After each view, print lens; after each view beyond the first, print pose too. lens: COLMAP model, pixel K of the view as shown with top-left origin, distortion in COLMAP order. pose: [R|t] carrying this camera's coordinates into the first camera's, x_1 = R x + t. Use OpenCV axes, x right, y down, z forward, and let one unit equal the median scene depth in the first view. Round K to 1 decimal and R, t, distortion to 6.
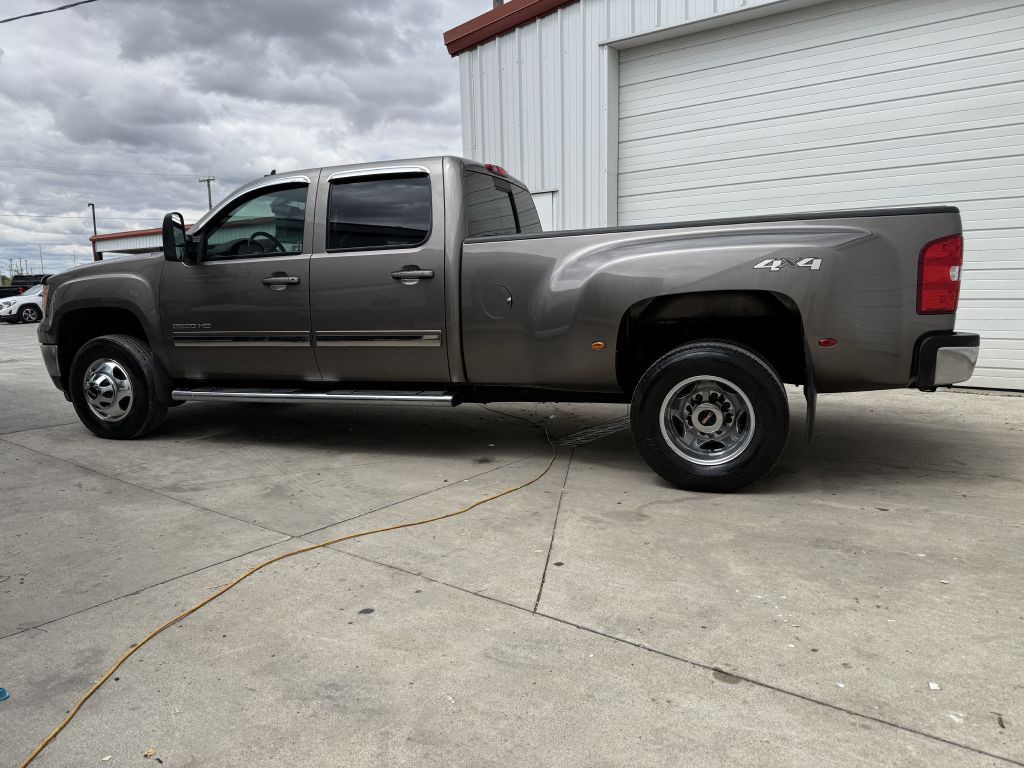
lens RADIAL K [[717.5, 0, 516.2], [0, 717.5, 380.5], [0, 0, 1]] dist [0.071175, -0.102619]
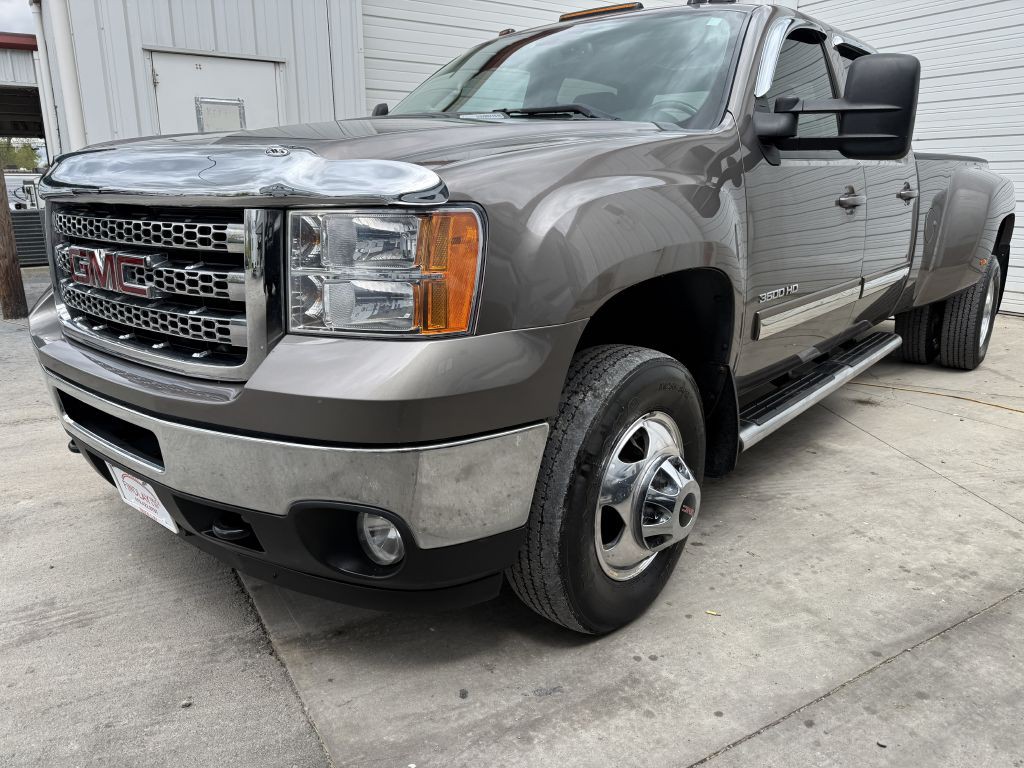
lens RADIAL K [[735.0, 0, 499.8], [0, 735.0, 390.6], [0, 0, 1]] dist [0.002192, -0.006245]
pose [[0.361534, -0.221121, 0.905759, -1.153676], [0.119301, 0.974456, 0.190273, -0.148198], [-0.924695, 0.039268, 0.378679, 1.168482]]
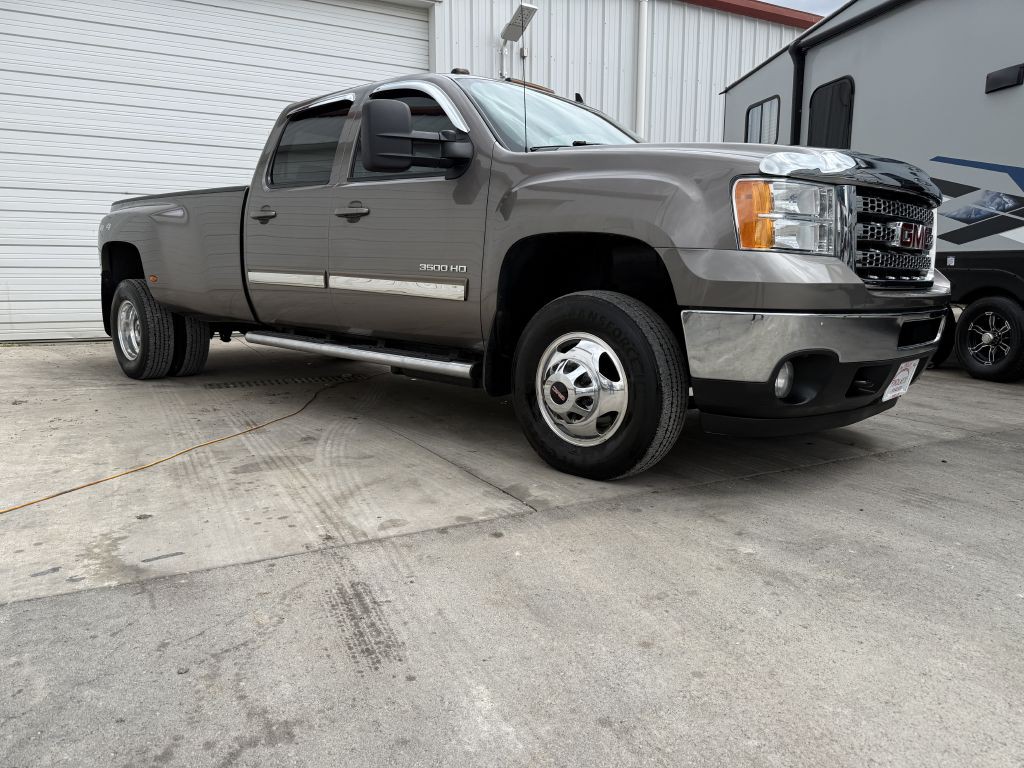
lens RADIAL K [[712.6, 0, 504.8], [0, 712.6, 388.2], [0, 0, 1]] dist [0.127381, -0.222199]
pose [[-0.907960, -0.048097, 0.416288, -0.780355], [0.077985, 0.956646, 0.280619, -0.247877], [-0.411737, 0.287255, -0.864845, 2.320293]]
